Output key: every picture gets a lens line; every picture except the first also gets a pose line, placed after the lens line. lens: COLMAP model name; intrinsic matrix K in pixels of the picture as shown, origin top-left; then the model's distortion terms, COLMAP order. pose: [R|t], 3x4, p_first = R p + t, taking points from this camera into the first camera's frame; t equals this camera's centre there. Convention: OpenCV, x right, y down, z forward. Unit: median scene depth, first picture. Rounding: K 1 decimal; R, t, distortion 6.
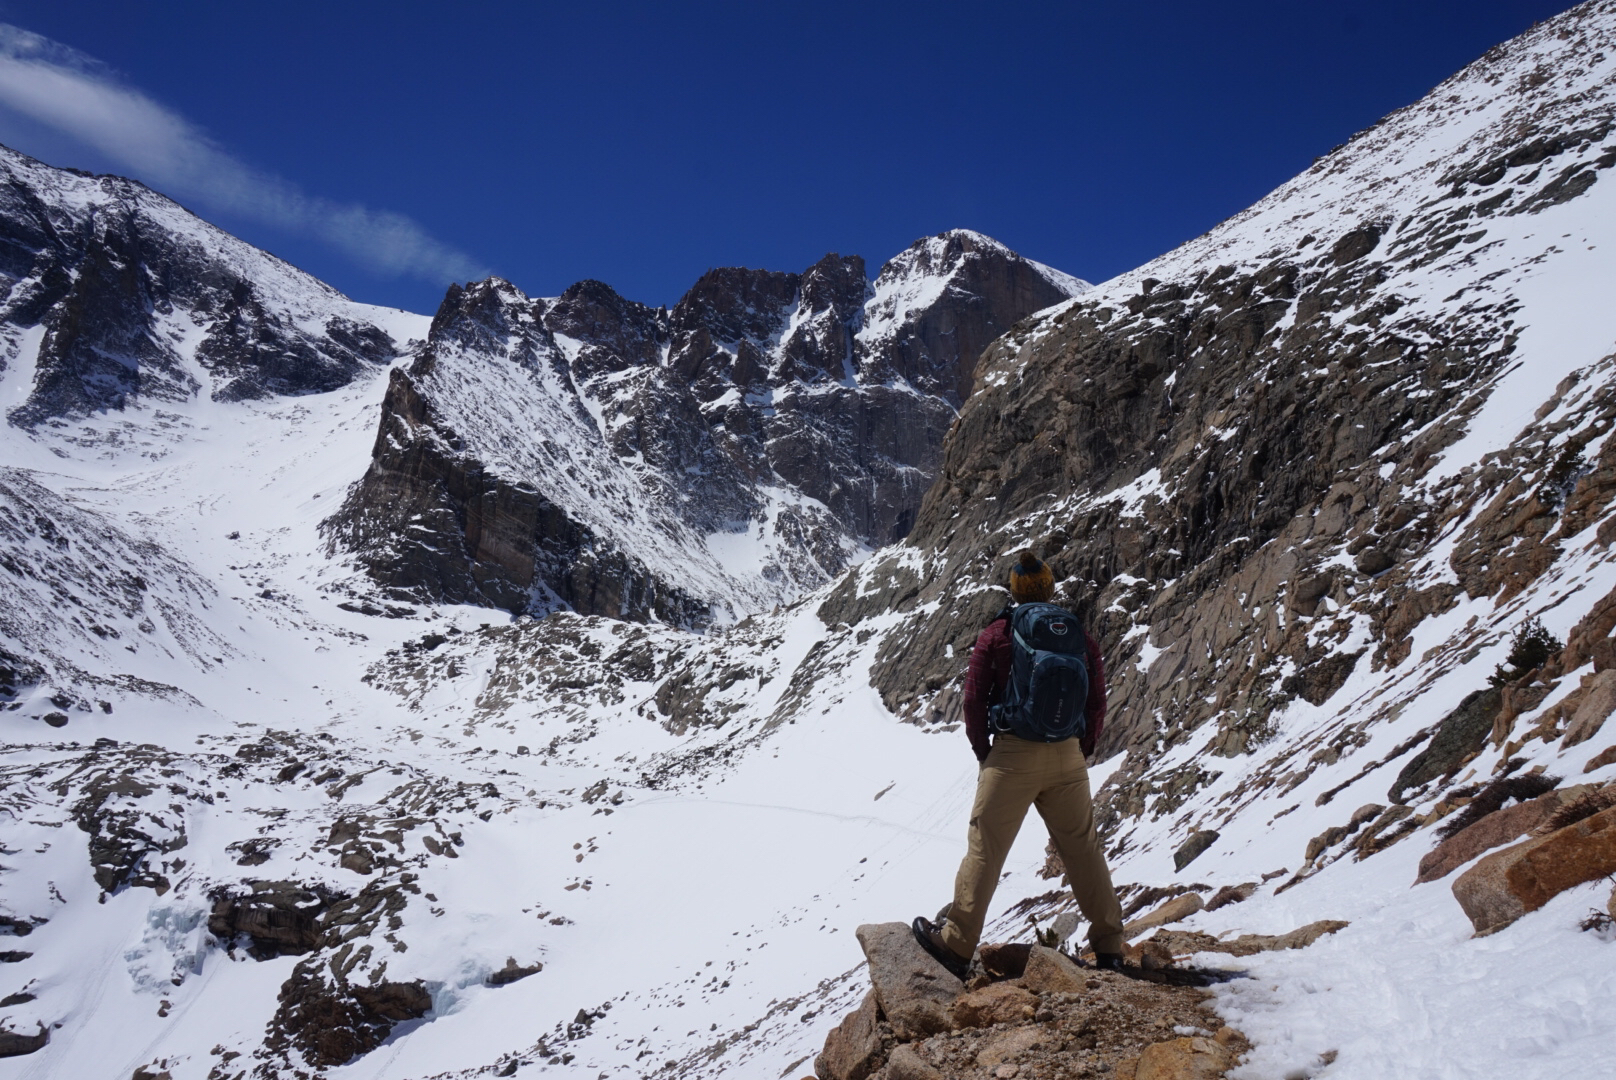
lens RADIAL K [[1247.4, 0, 808.0], [0, 1247.4, 540.0], [0, 0, 1]] dist [-0.005799, -0.000695]
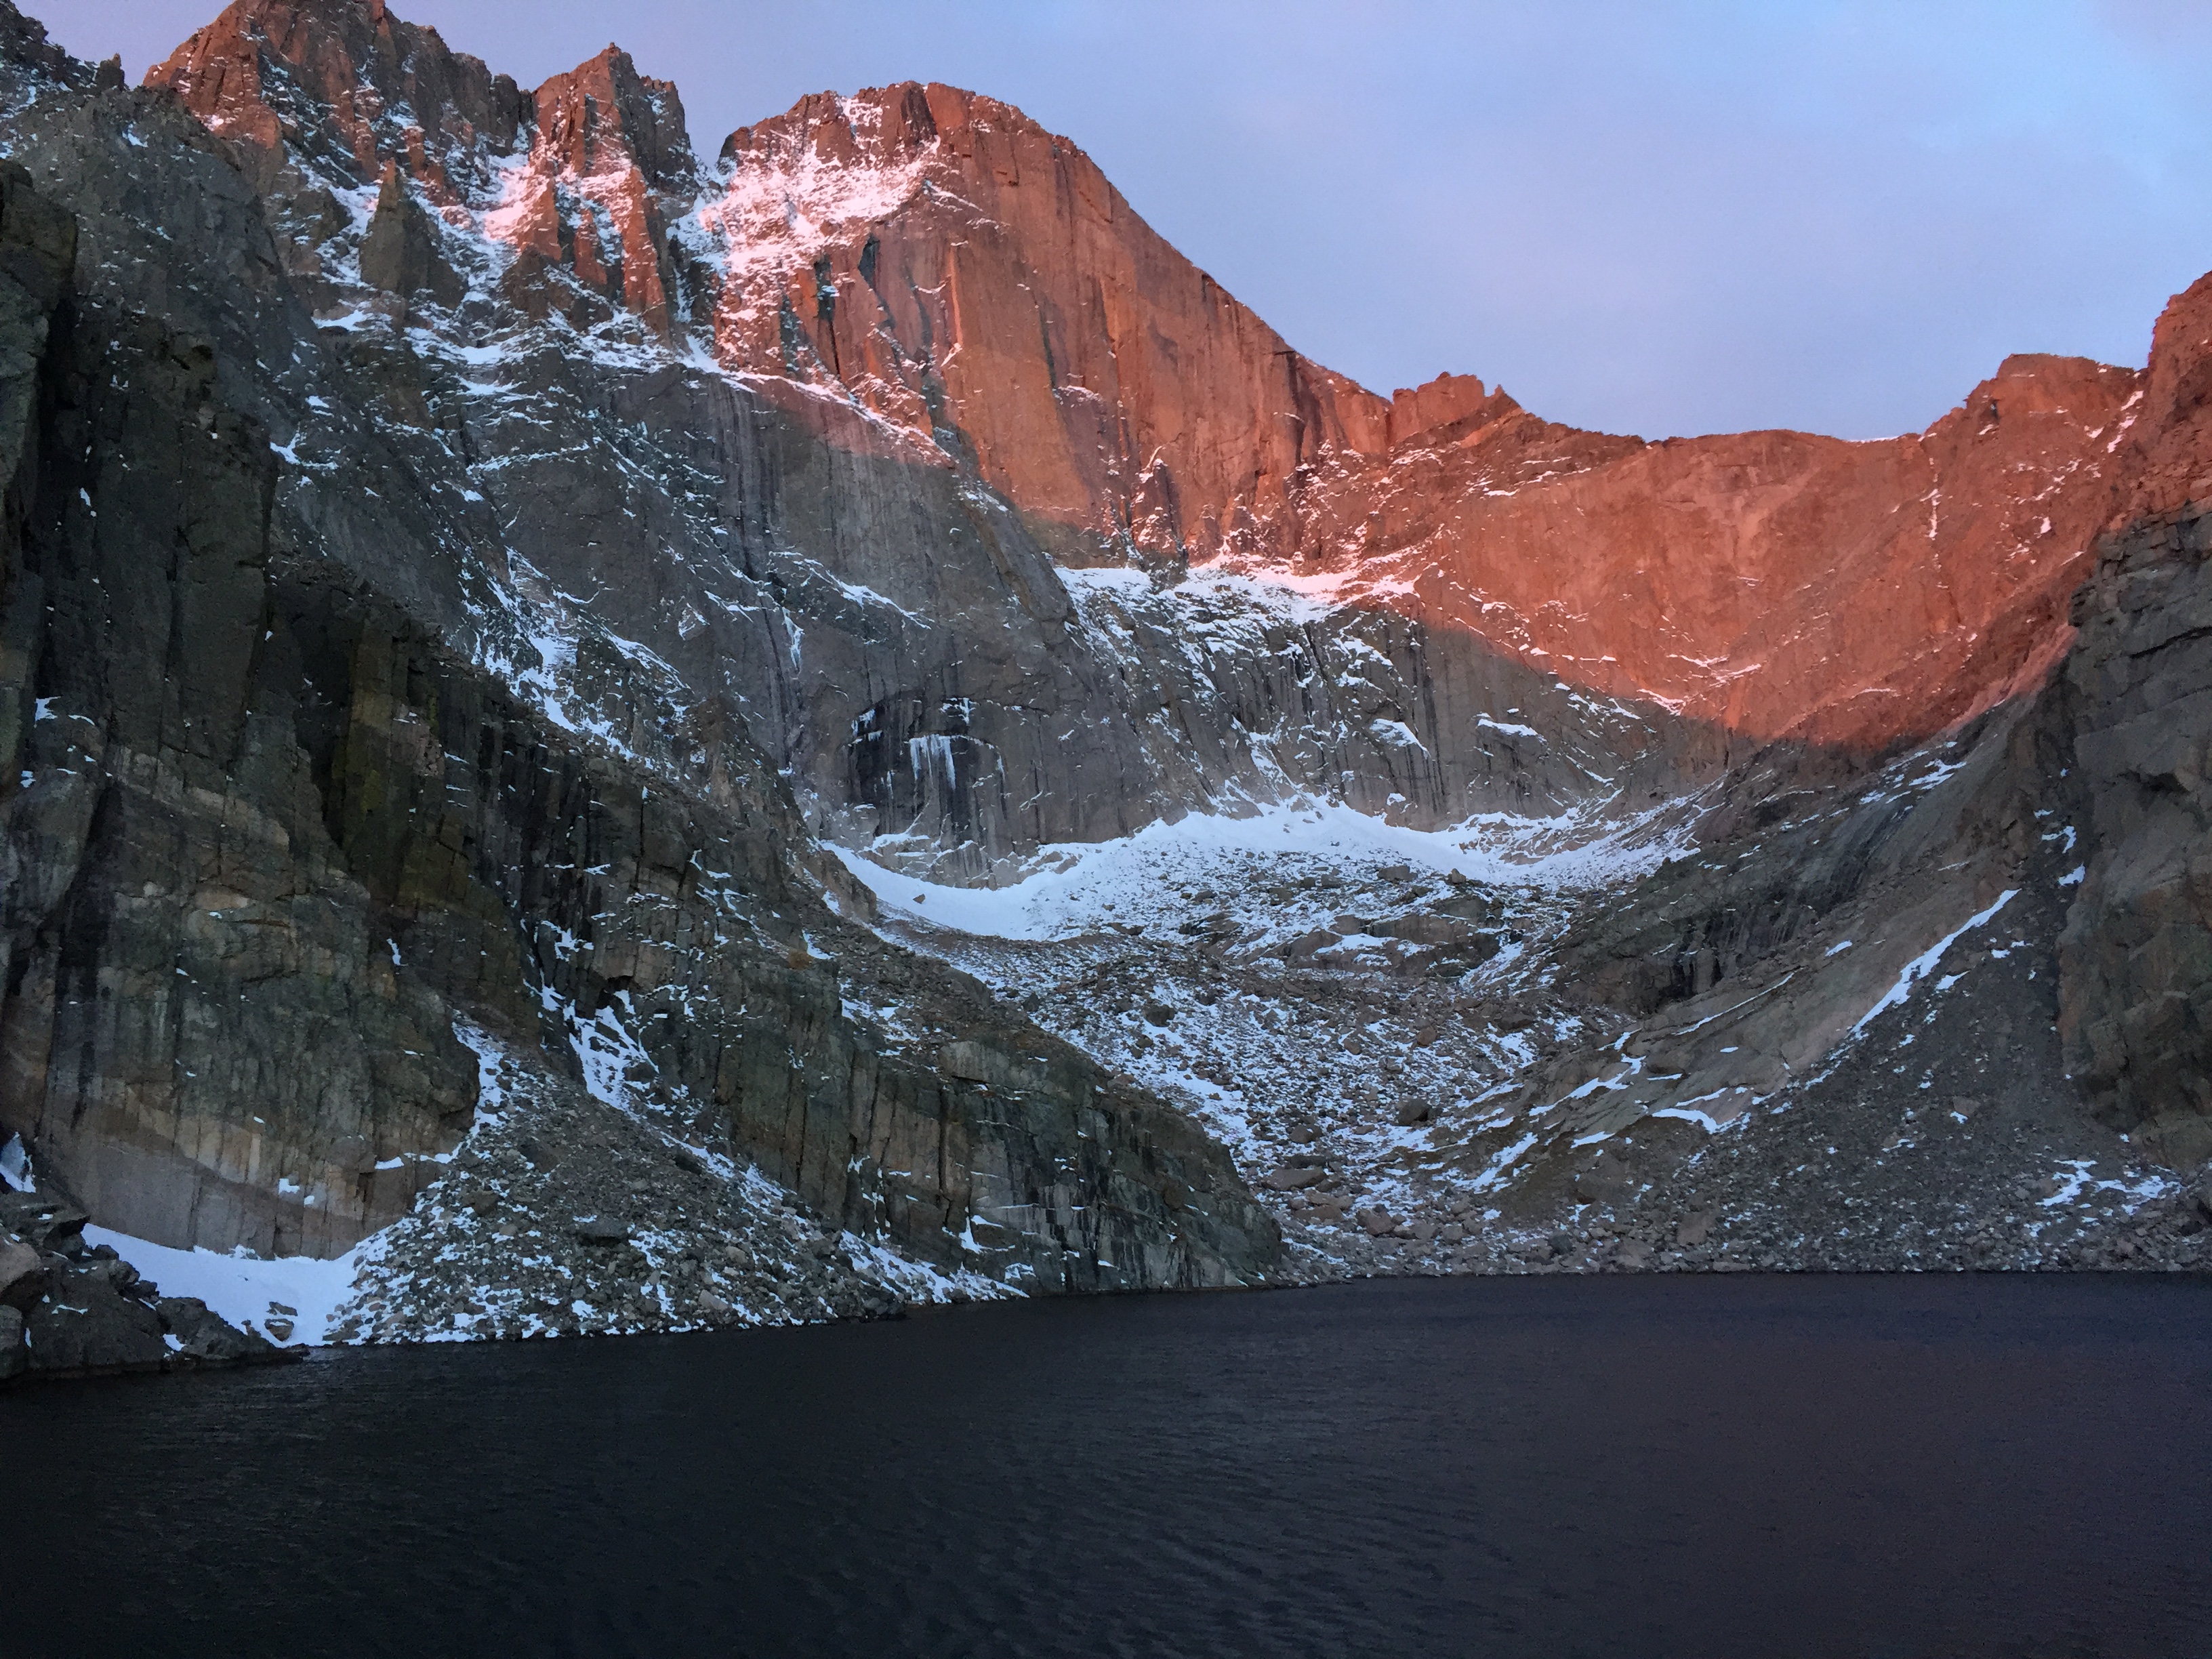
lens RADIAL K [[1847.2, 0, 1095.9], [0, 1847.2, 831.0], [0, 0, 1]] dist [0.075333, -0.087180]
pose [[0.913988, 0.031958, 0.404481, -0.080062], [-0.010193, 0.998387, -0.055850, 0.040819], [-0.405614, 0.046923, 0.912839, 0.504321]]
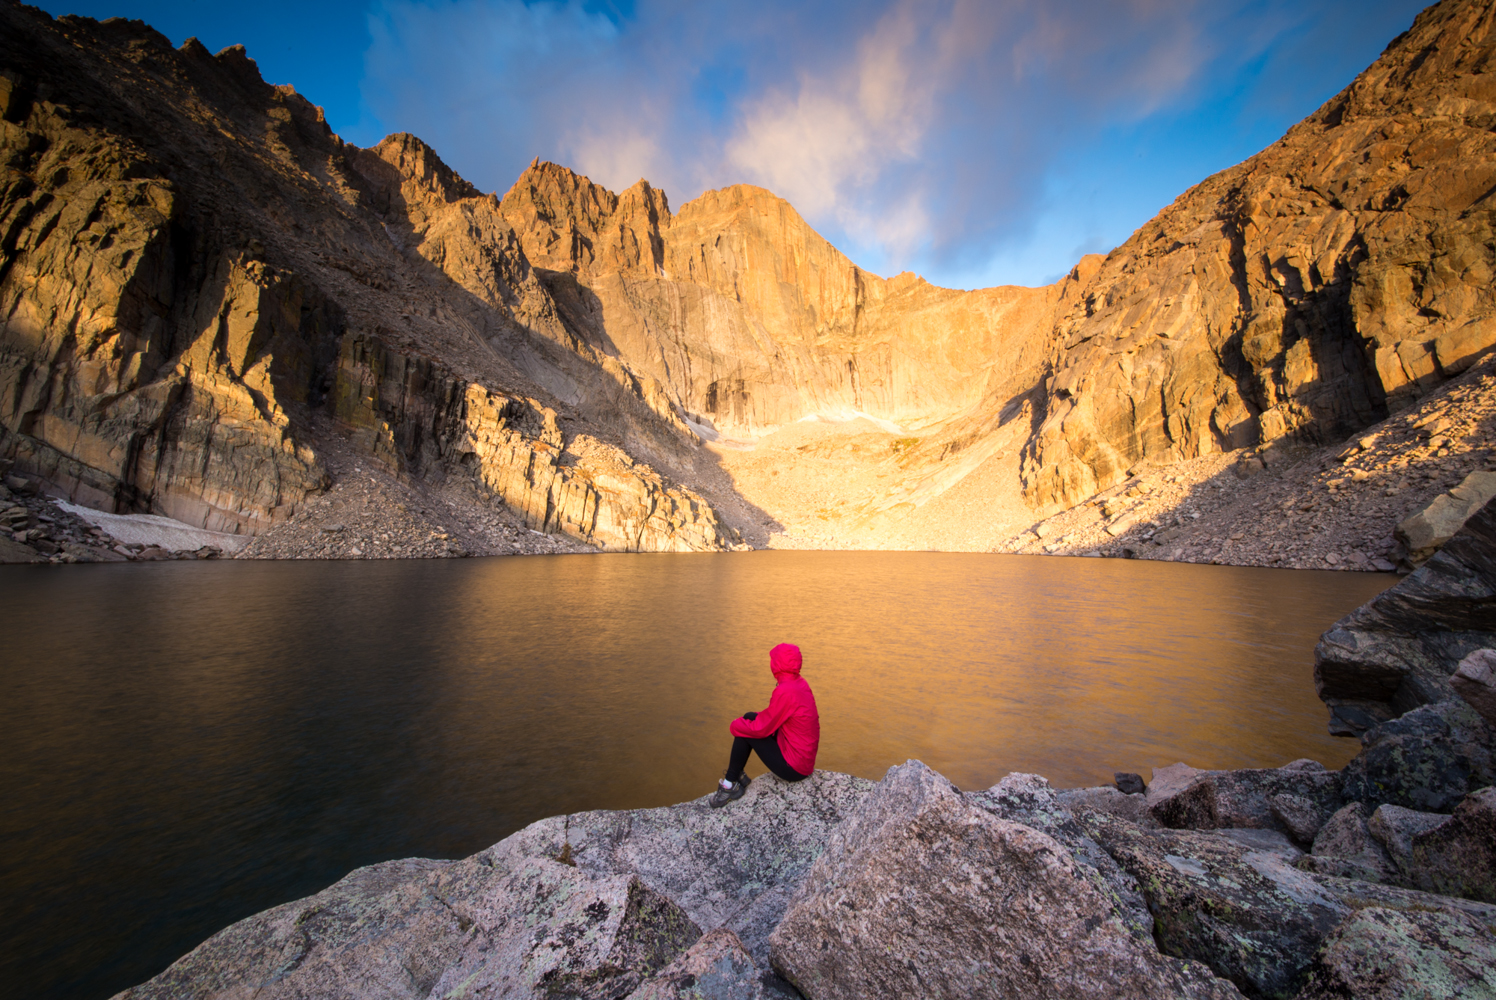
lens RADIAL K [[526.0, 0, 748.9], [0, 526.0, 511.6], [0, 0, 1]] dist [-0.026957, -0.002971]
pose [[0.963620, -0.020275, 0.266505, -0.027980], [-0.009950, 0.993706, 0.111576, 0.043747], [-0.267090, -0.110169, 0.957353, 0.508277]]
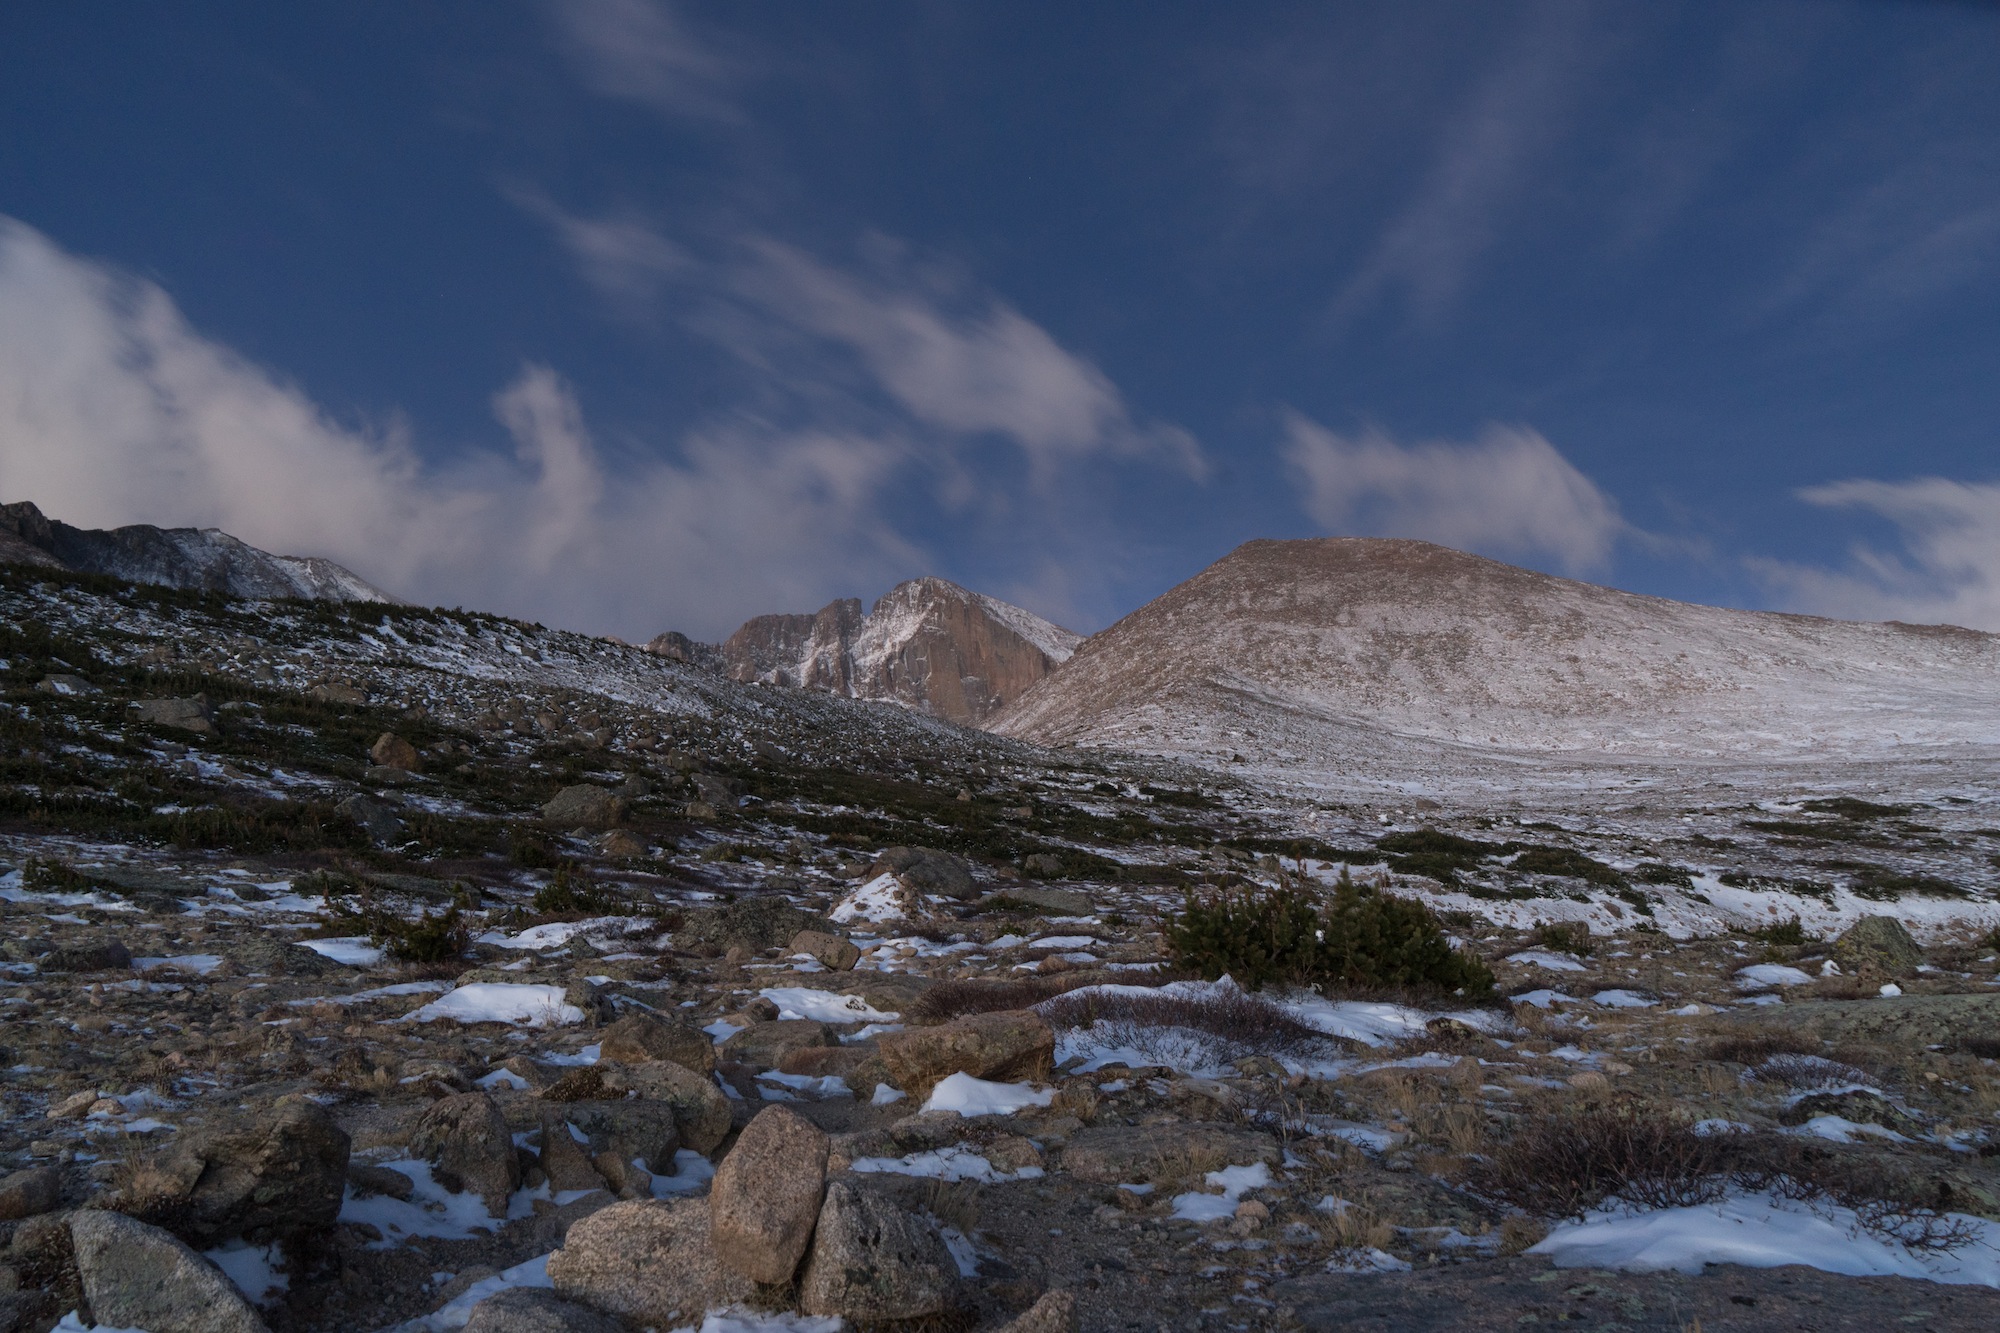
lens RADIAL K [[1543.8, 0, 1000.0], [0, 1543.8, 666.5], [0, 0, 1]] dist [-0.005799, -0.000695]
pose [[0.989568, -0.013086, 0.143470, -0.056535], [0.023666, 0.997103, -0.072285, -0.032475], [-0.142108, 0.074926, 0.987011, -0.810616]]
